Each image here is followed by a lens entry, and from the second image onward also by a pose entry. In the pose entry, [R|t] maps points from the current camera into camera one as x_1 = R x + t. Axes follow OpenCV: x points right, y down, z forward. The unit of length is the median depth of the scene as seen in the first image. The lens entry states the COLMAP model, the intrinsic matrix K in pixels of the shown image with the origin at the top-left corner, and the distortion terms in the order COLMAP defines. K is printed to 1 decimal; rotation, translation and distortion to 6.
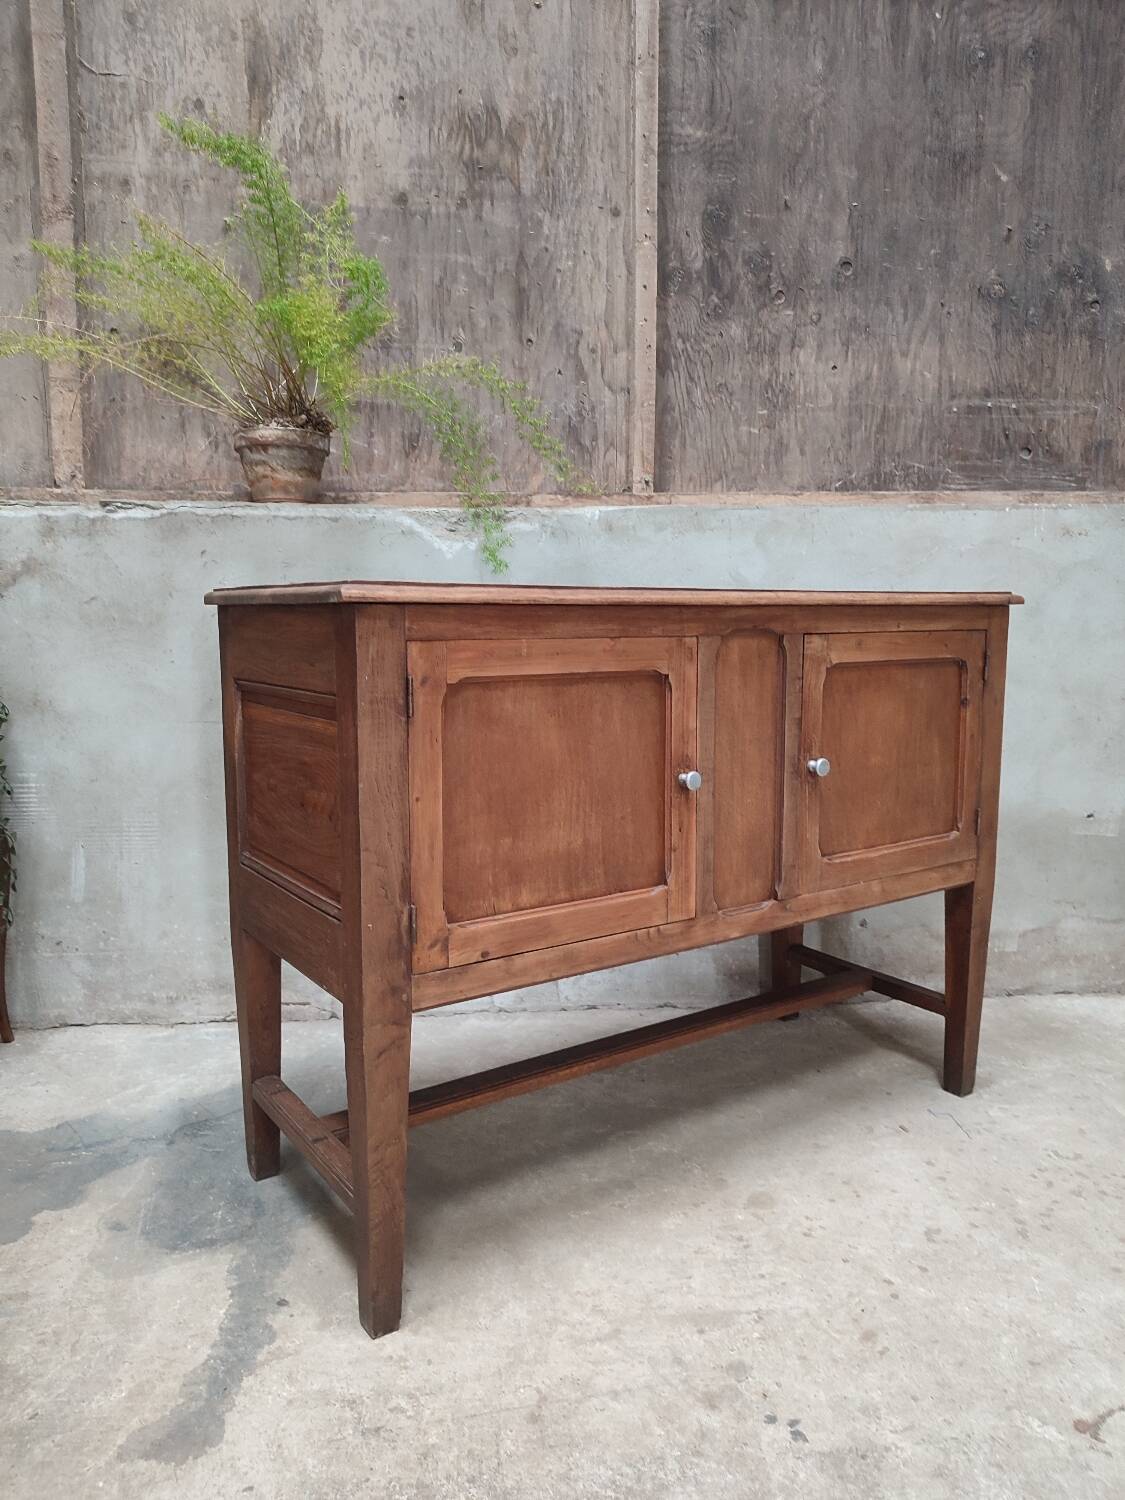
lens RADIAL K [[1080.1, 0, 564.3], [0, 1080.1, 746.6], [0, 0, 1]] dist [0.005473, -0.011178]
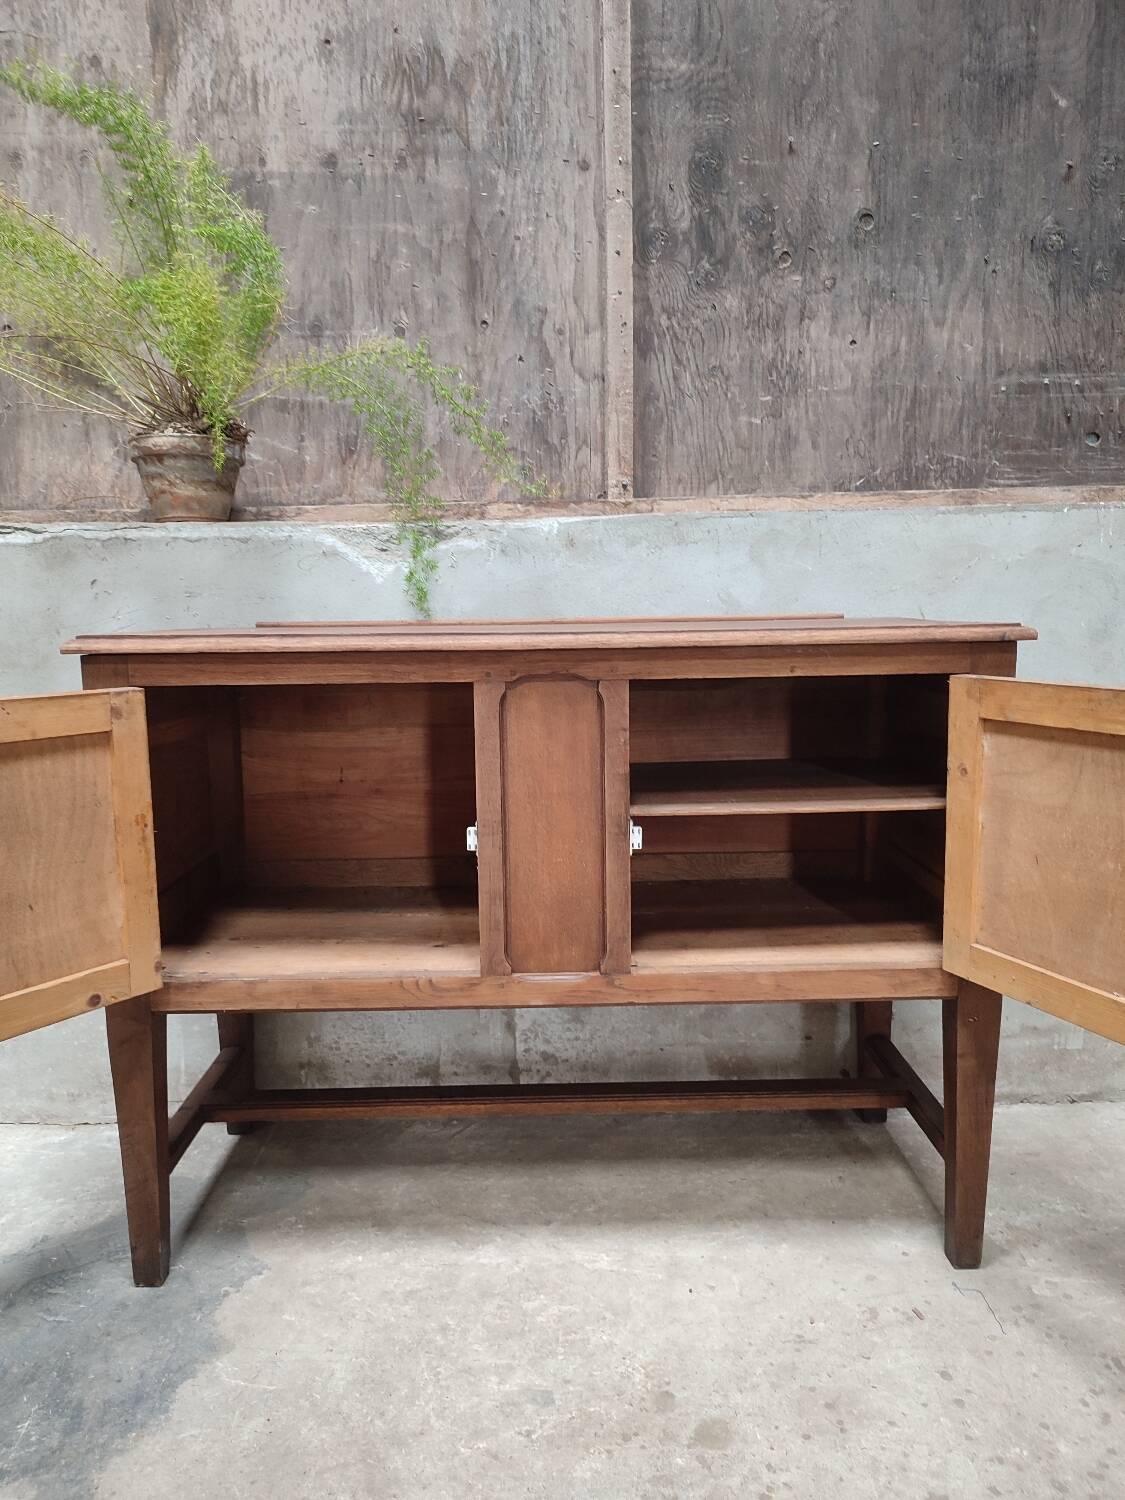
lens RADIAL K [[1080.1, 0, 563.1], [0, 1080.1, 746.6], [0, 0, 1]] dist [0.005473, -0.011178]
pose [[0.996992, -0.005256, -0.077321, 0.093715], [0.005684, 0.999970, 0.005313, -0.047317], [0.077291, -0.005737, 0.996992, 0.158287]]
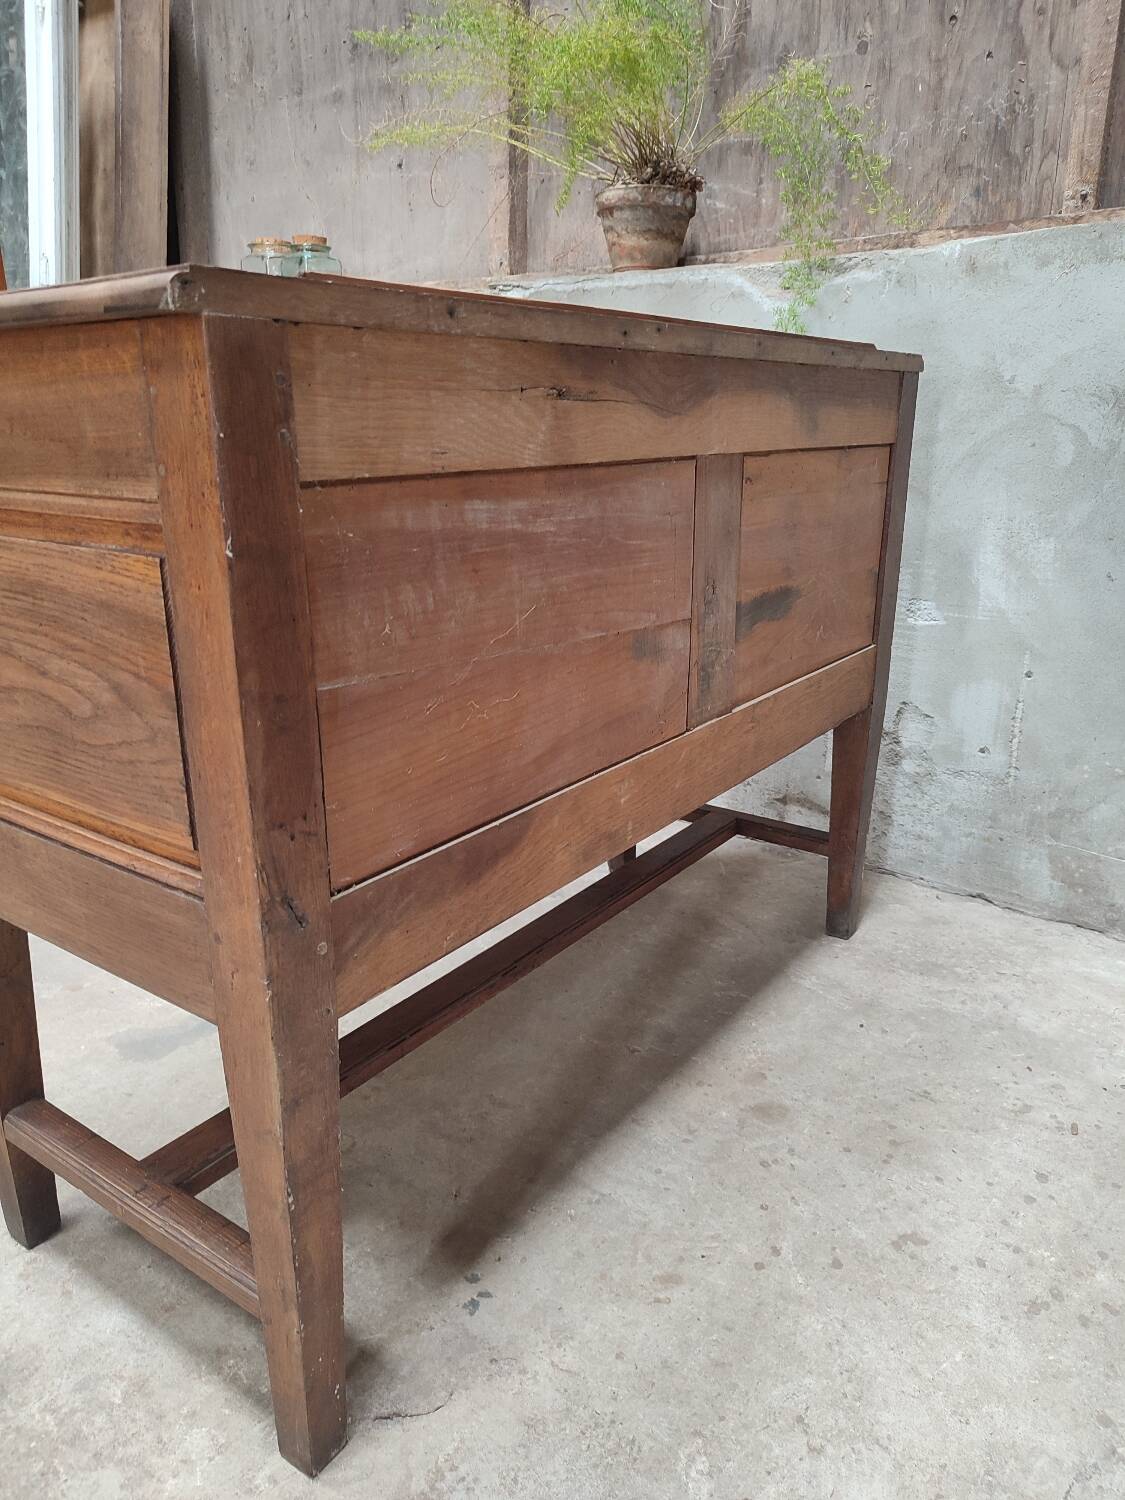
lens RADIAL K [[1080.1, 0, 560.6], [0, 1080.1, 753.2], [0, 0, 1]] dist [0.005473, -0.011178]
pose [[0.723098, 0.203505, -0.660087, 0.376975], [-0.088312, 0.975010, 0.203854, -0.000973], [0.685077, -0.089112, 0.723000, 0.215020]]
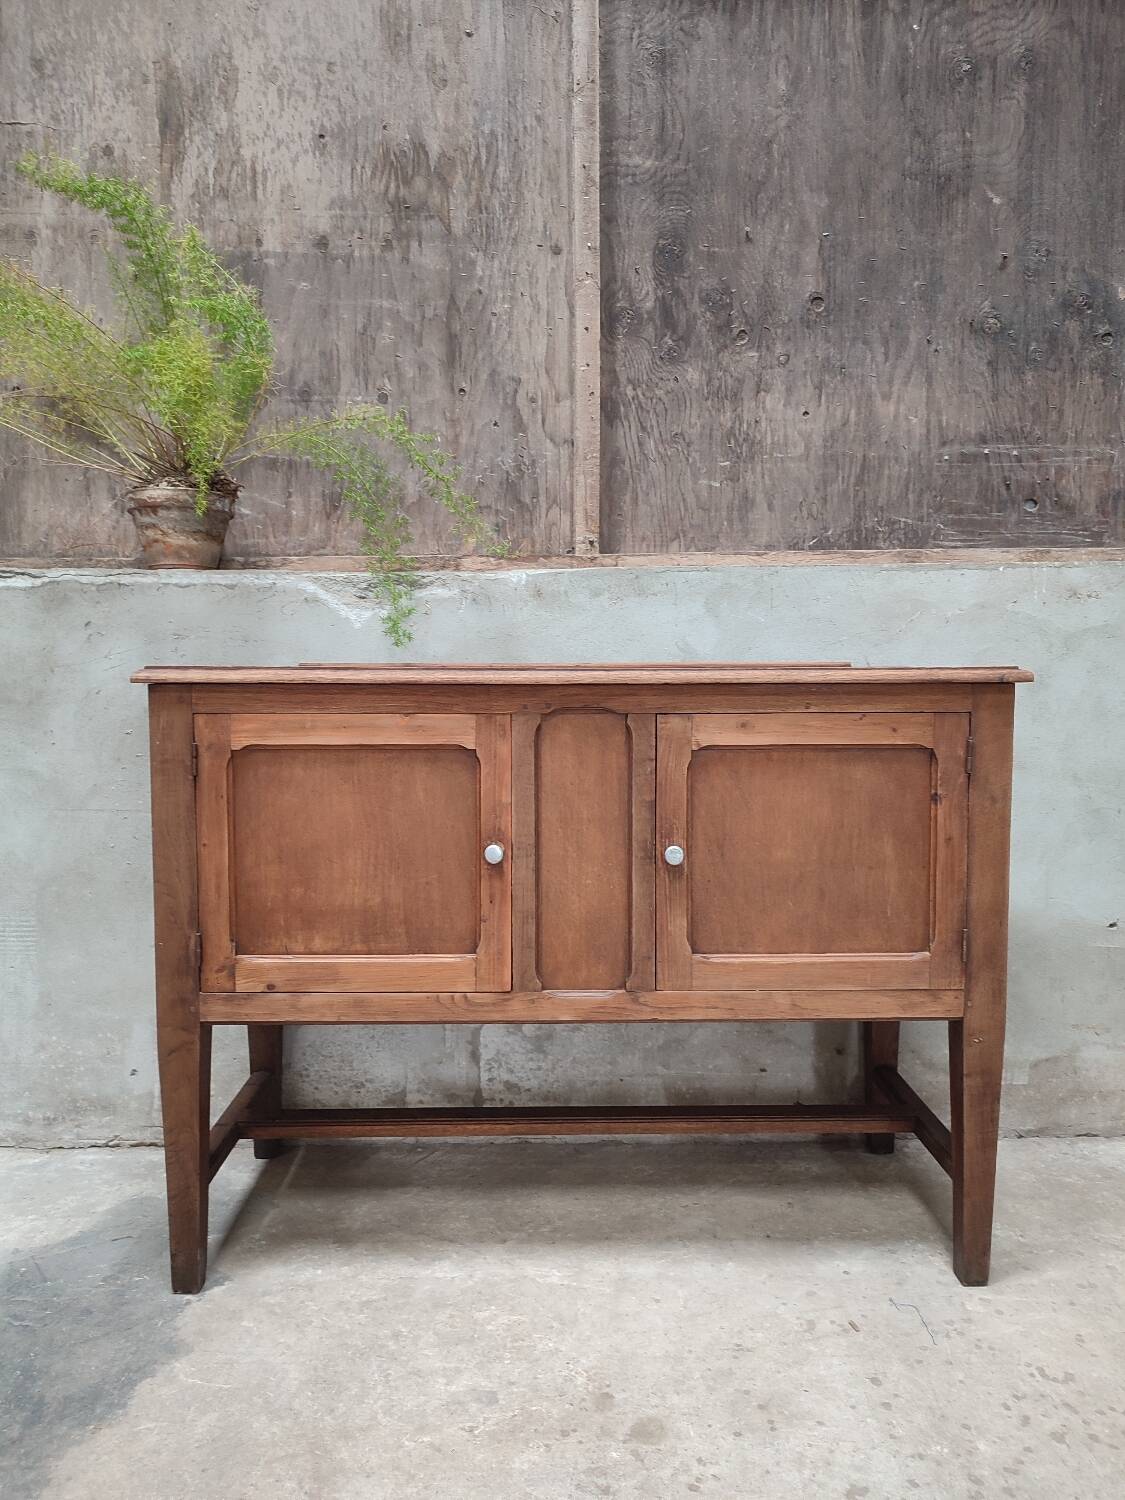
lens RADIAL K [[1080.1, 0, 562.7], [0, 1080.1, 745.2], [0, 0, 1]] dist [0.005473, -0.011178]
pose [[0.997365, 0.001846, -0.072528, 0.119414], [-0.006046, 0.998314, -0.057732, -0.025454], [0.072299, 0.058019, 0.995694, 0.117636]]
